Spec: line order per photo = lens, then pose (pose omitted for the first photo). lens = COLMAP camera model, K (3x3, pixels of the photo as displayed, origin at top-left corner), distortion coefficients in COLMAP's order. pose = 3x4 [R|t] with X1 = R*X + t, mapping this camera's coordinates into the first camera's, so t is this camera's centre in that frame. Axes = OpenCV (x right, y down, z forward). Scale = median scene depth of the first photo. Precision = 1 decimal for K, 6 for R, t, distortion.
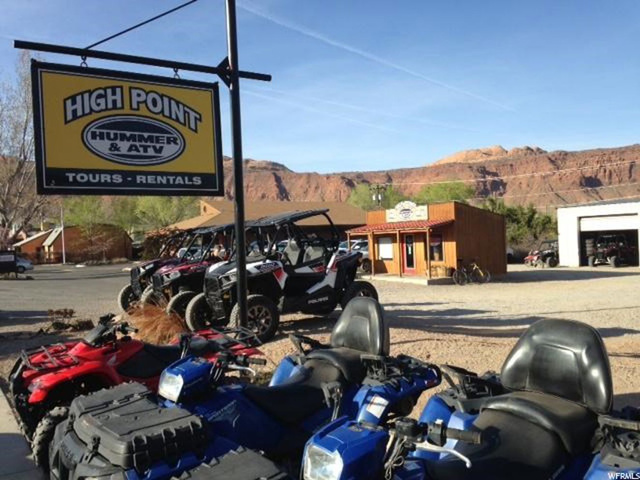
lens RADIAL K [[590.8, 0, 320.0], [0, 590.8, 240.0], [0, 0, 1]] dist [0.195453, -0.277501]
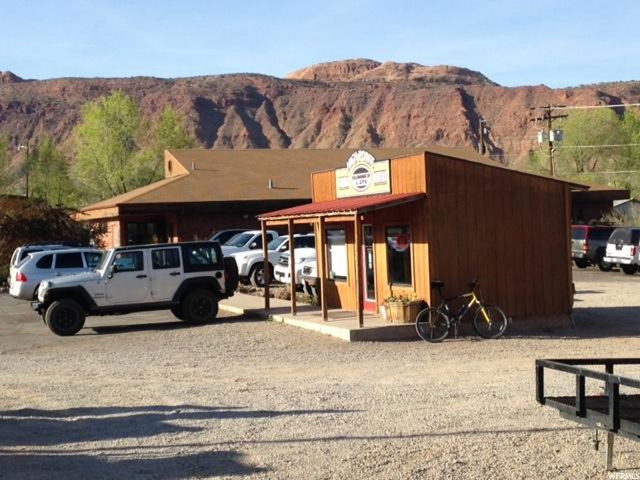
lens RADIAL K [[1135.4, 0, 320.0], [0, 1135.4, 240.0], [0, 0, 1]] dist [0.025364, 0.125793]
pose [[0.968689, 0.005551, -0.248215, 0.322463], [-0.000802, 0.999815, 0.019226, -0.013990], [0.248275, -0.018425, 0.968514, 0.151442]]
